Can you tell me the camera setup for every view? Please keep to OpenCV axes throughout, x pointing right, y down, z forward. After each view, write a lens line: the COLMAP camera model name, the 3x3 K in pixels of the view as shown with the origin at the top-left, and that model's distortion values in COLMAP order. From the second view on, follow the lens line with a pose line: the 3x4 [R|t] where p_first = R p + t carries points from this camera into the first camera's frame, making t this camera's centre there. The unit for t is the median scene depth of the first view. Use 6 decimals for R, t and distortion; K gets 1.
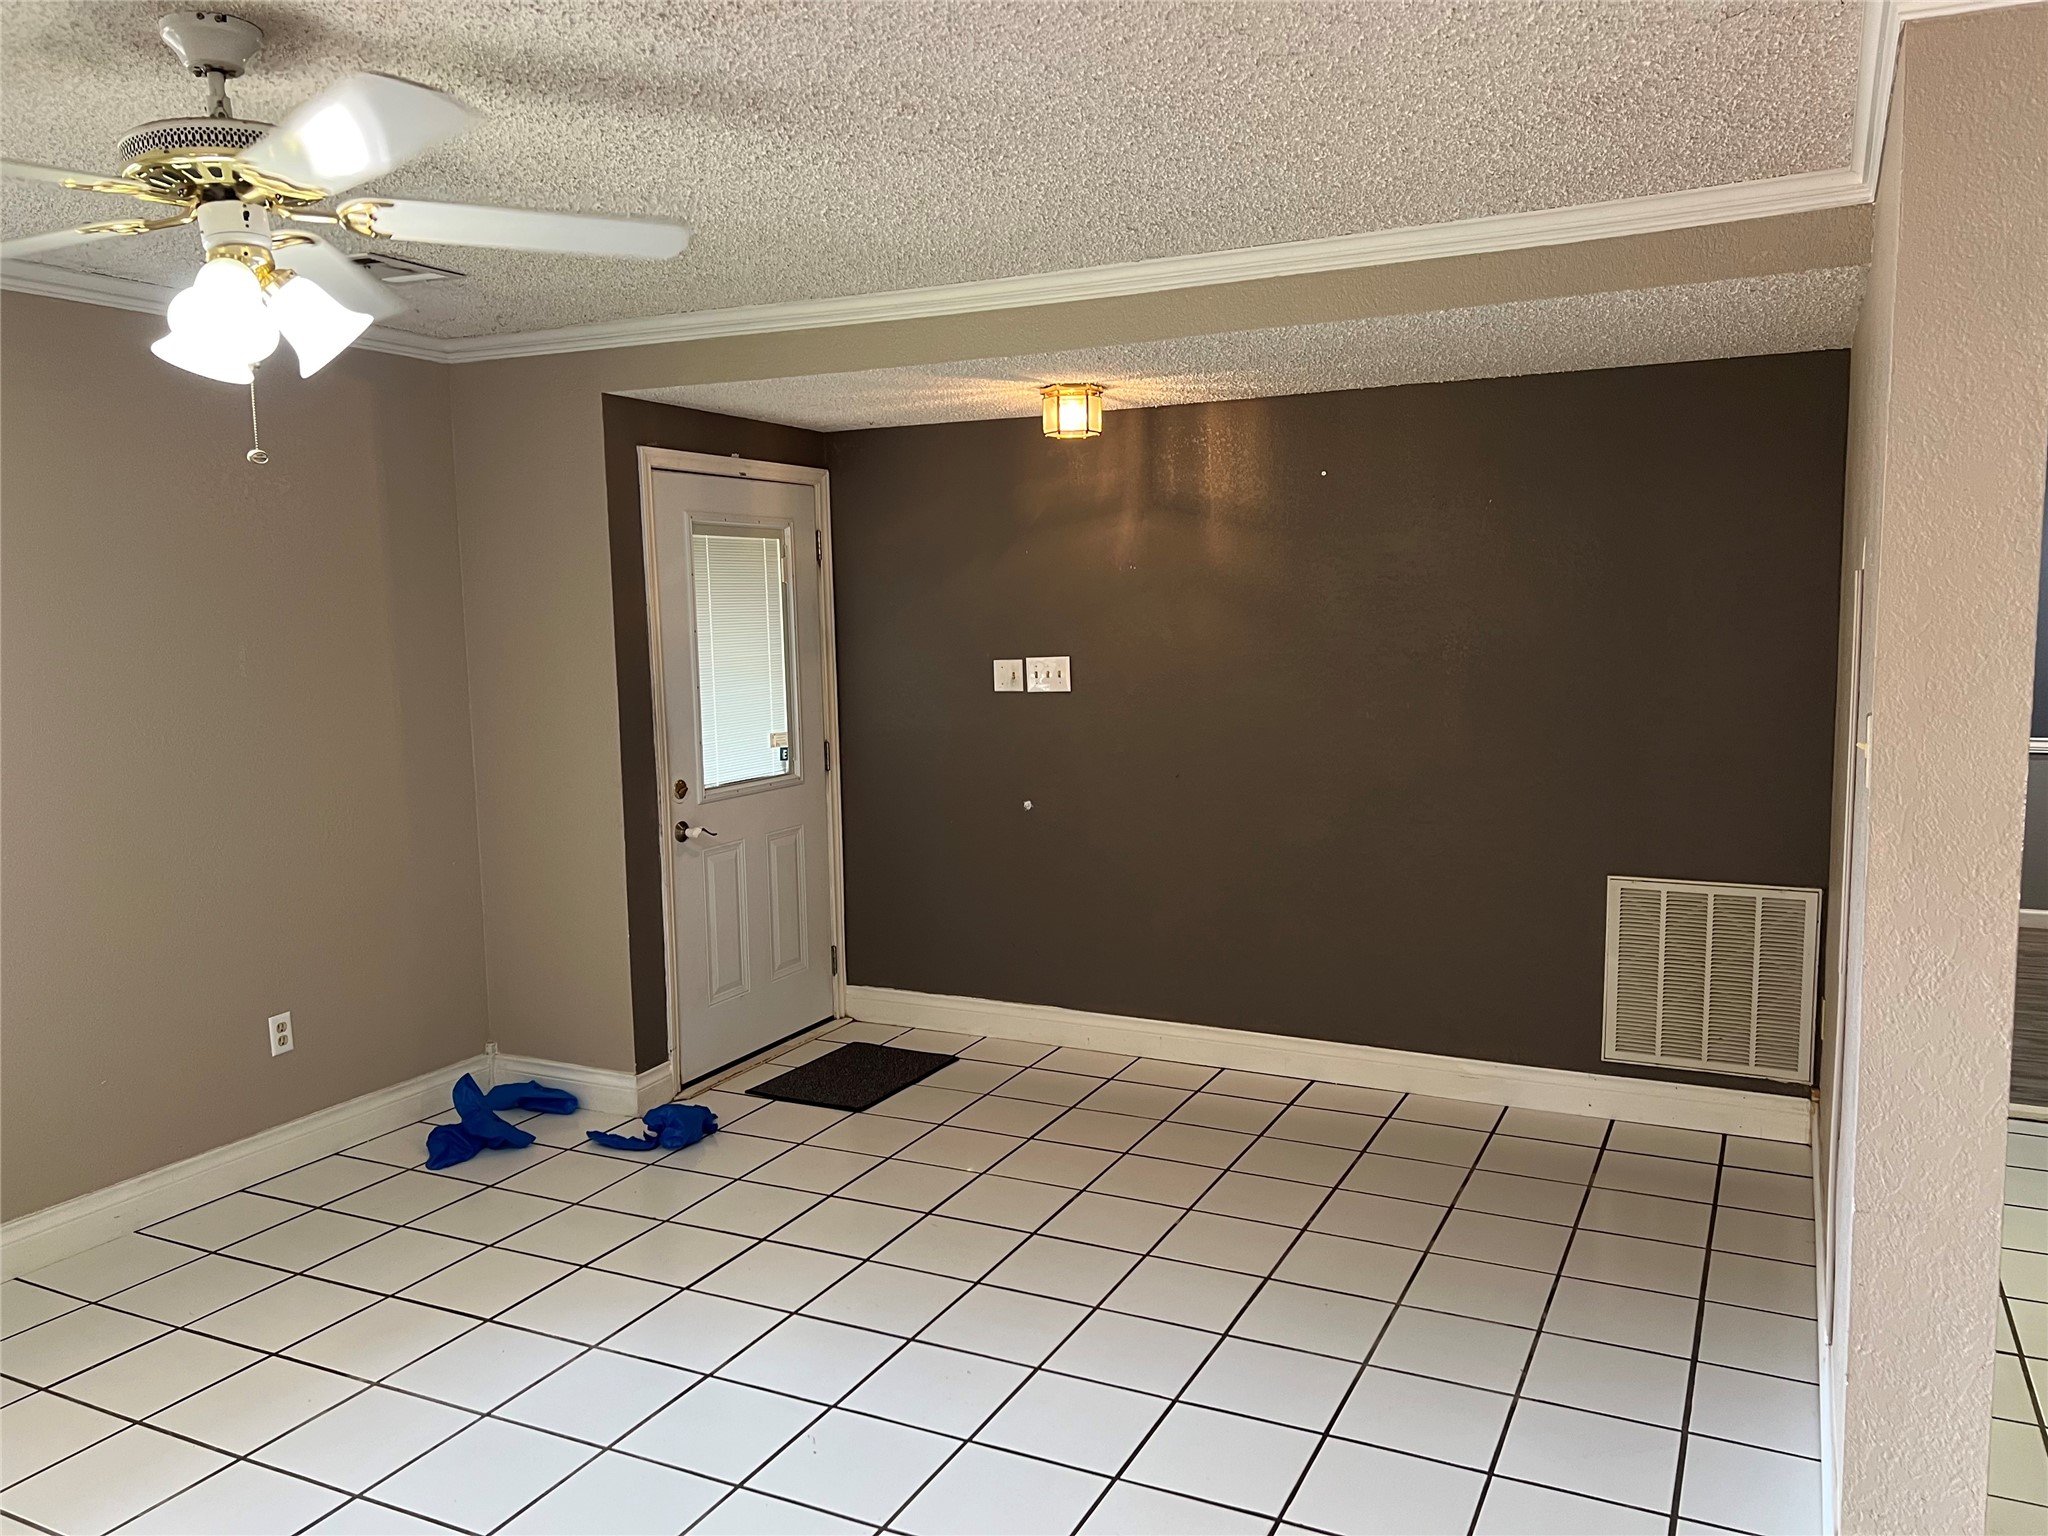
lens RADIAL K [[1527.7, 0, 1029.4], [0, 1527.7, 785.4], [0, 0, 1]] dist [0.030887, -0.011700]
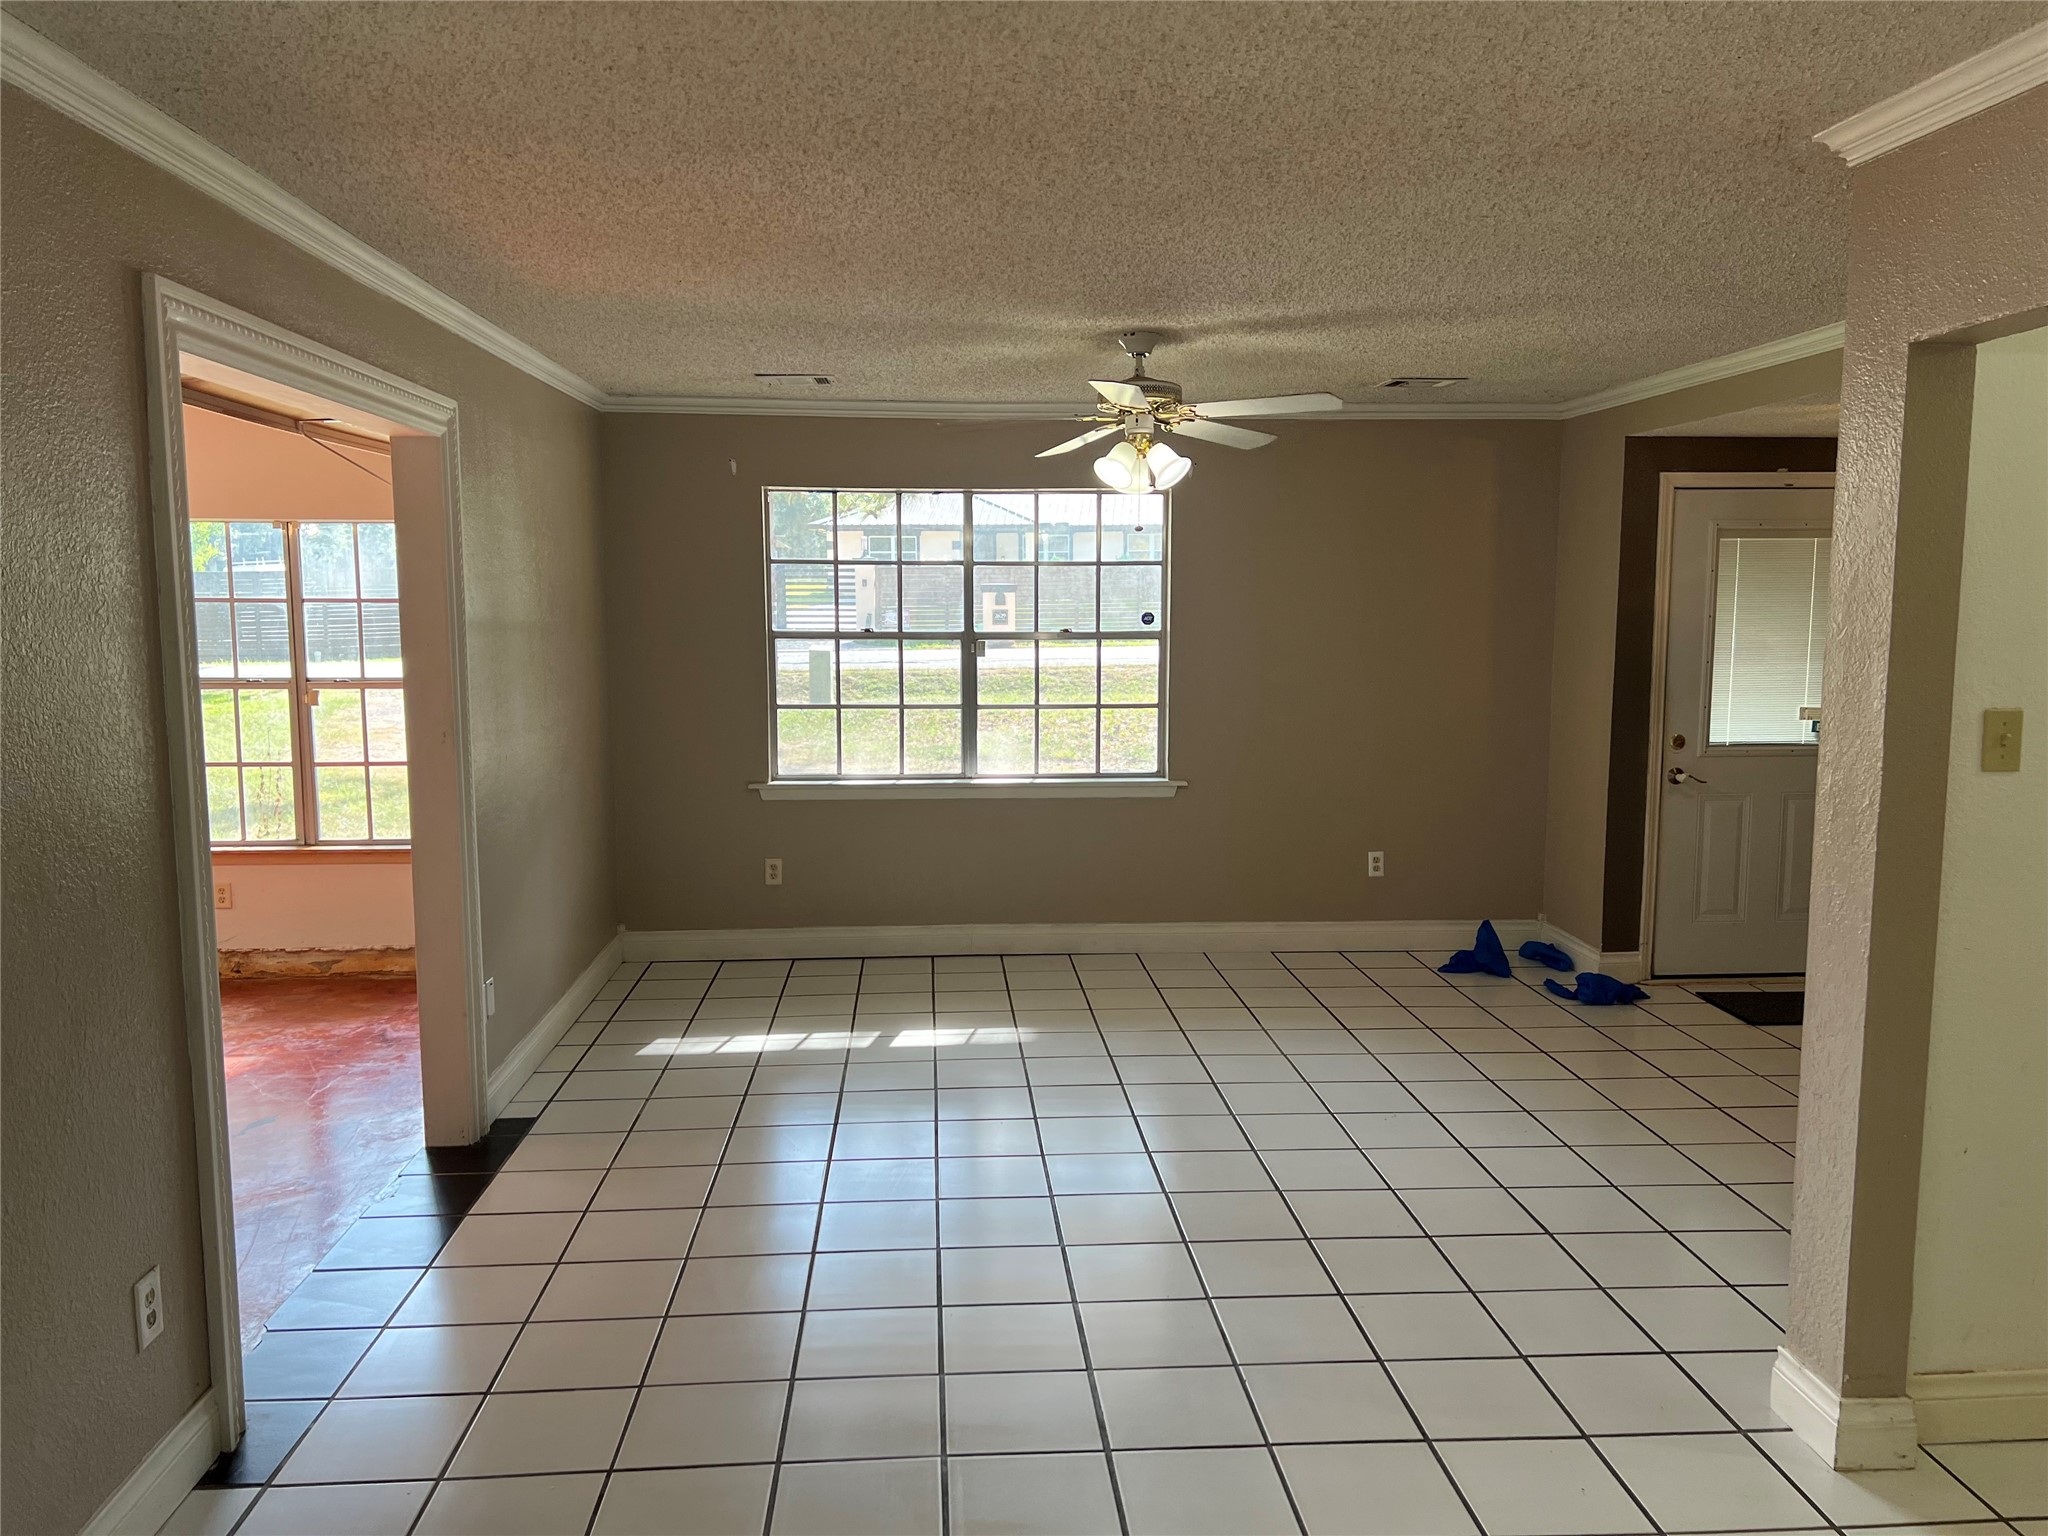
lens RADIAL K [[1527.7, 0, 1010.9], [0, 1527.7, 770.9], [0, 0, 1]] dist [0.030887, -0.011700]
pose [[0.483780, 0.110819, -0.868145, 0.648497], [-0.112594, 0.991589, 0.063832, 0.007754], [0.867917, 0.066867, 0.492188, -0.101323]]
